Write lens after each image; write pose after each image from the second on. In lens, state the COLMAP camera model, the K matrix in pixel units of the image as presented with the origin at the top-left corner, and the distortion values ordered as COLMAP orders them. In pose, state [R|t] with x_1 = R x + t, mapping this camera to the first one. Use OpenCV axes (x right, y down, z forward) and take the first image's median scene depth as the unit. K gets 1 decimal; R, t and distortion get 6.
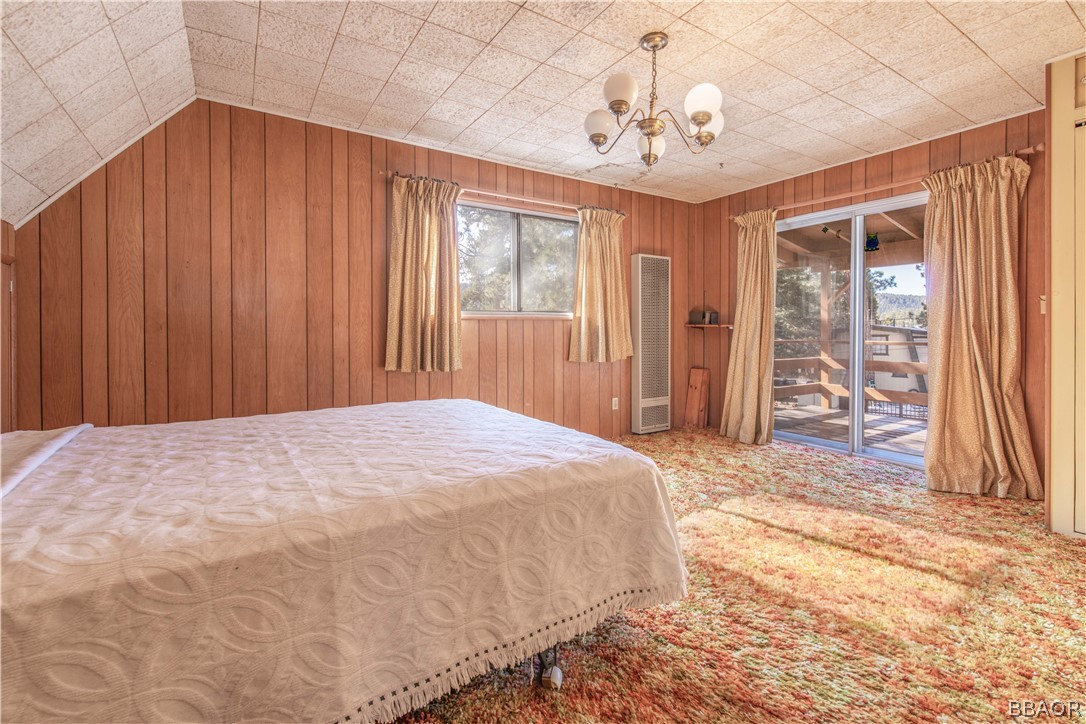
lens RADIAL K [[474.7, 0, 536.7], [0, 474.7, 335.4], [0, 0, 1]] dist [0.001068, 0.000186]
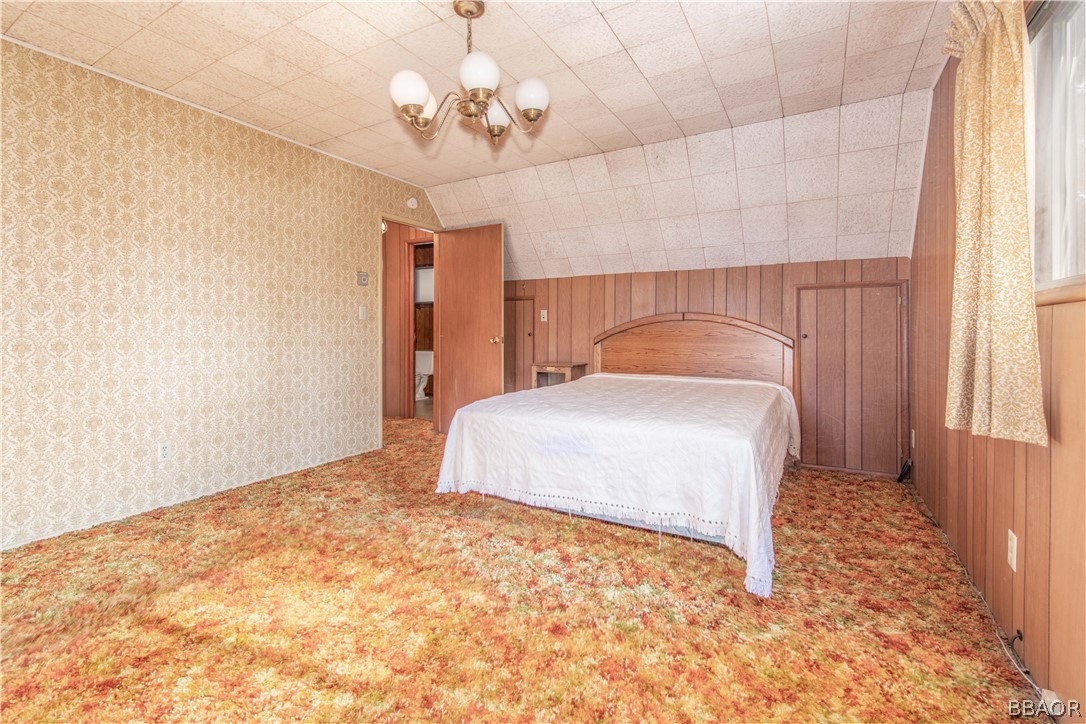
lens RADIAL K [[474.1, 0, 543.9], [0, 474.1, 327.1], [0, 0, 1]] dist [0.000415, -0.000006]
pose [[-0.887798, -0.011185, -0.460097, 0.386281], [-0.015216, 0.999871, 0.005055, -0.012451], [0.459981, 0.011489, -0.887854, 1.318501]]
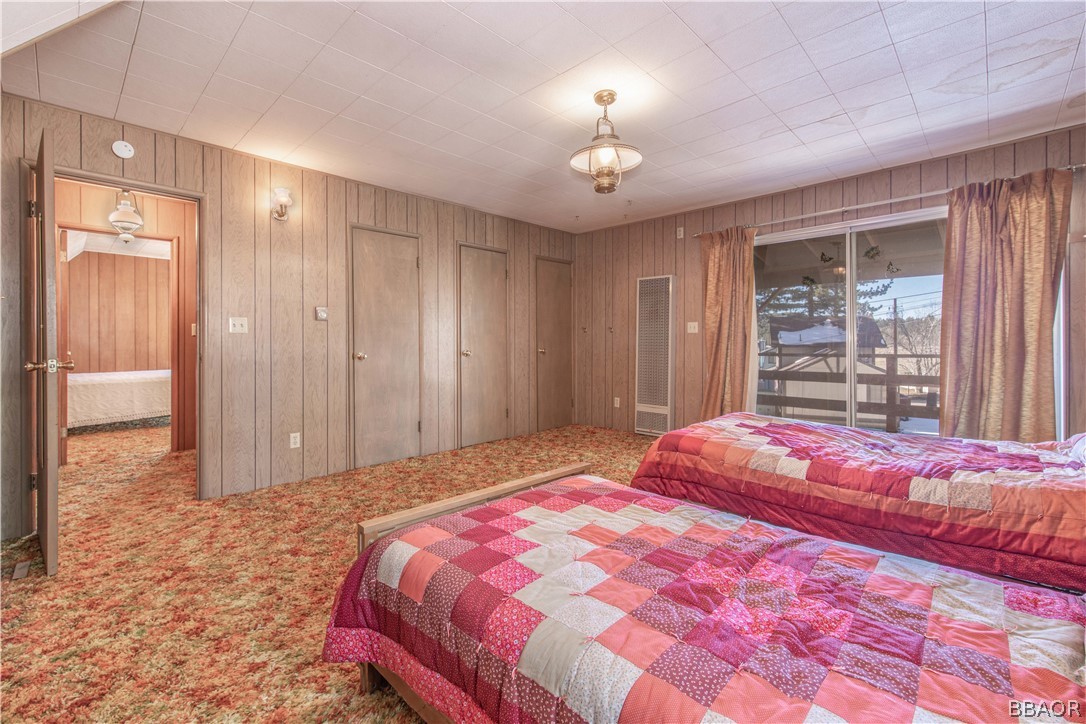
lens RADIAL K [[475.1, 0, 539.7], [0, 475.1, 343.3], [0, 0, 1]] dist [-0.000390, -0.000181]
pose [[0.974920, -0.006464, 0.222463, 0.961946], [0.009469, 0.999878, -0.012444, 0.037555], [-0.222355, 0.014238, 0.974862, -1.769008]]
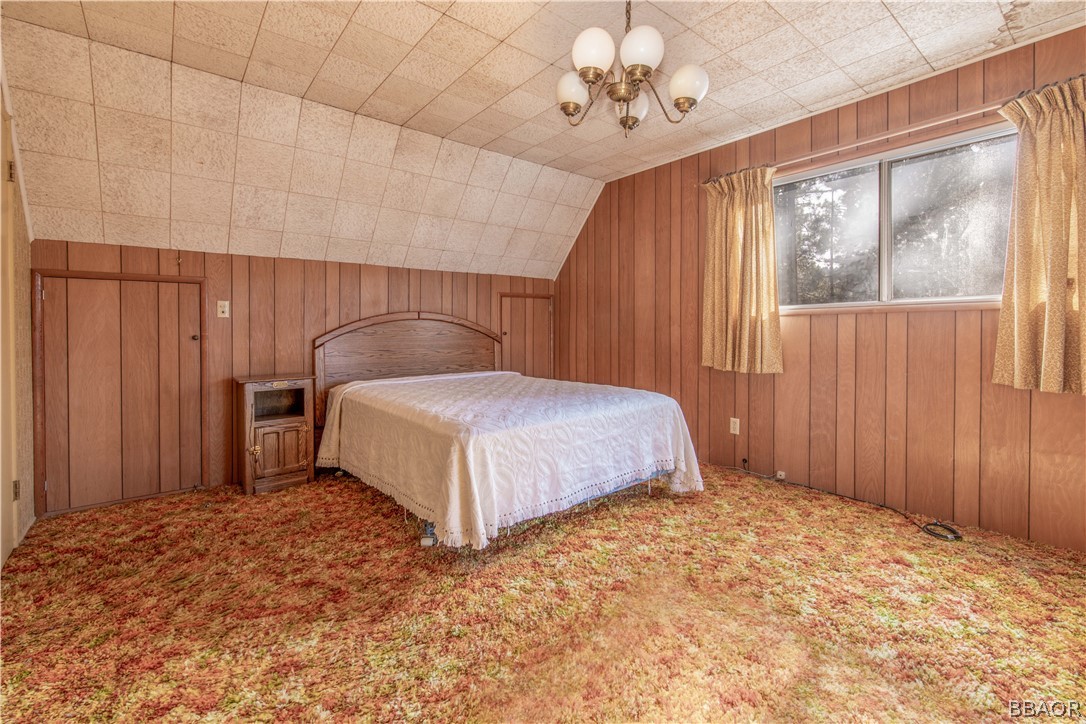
lens RADIAL K [[479.4, 0, 539.9], [0, 479.4, 330.2], [0, 0, 1]] dist [-0.000106, -0.000068]
pose [[0.109785, -0.002701, -0.993952, 0.771802], [-0.009961, 0.999943, -0.003818, 0.000279], [0.993905, 0.010320, 0.109752, 0.550317]]
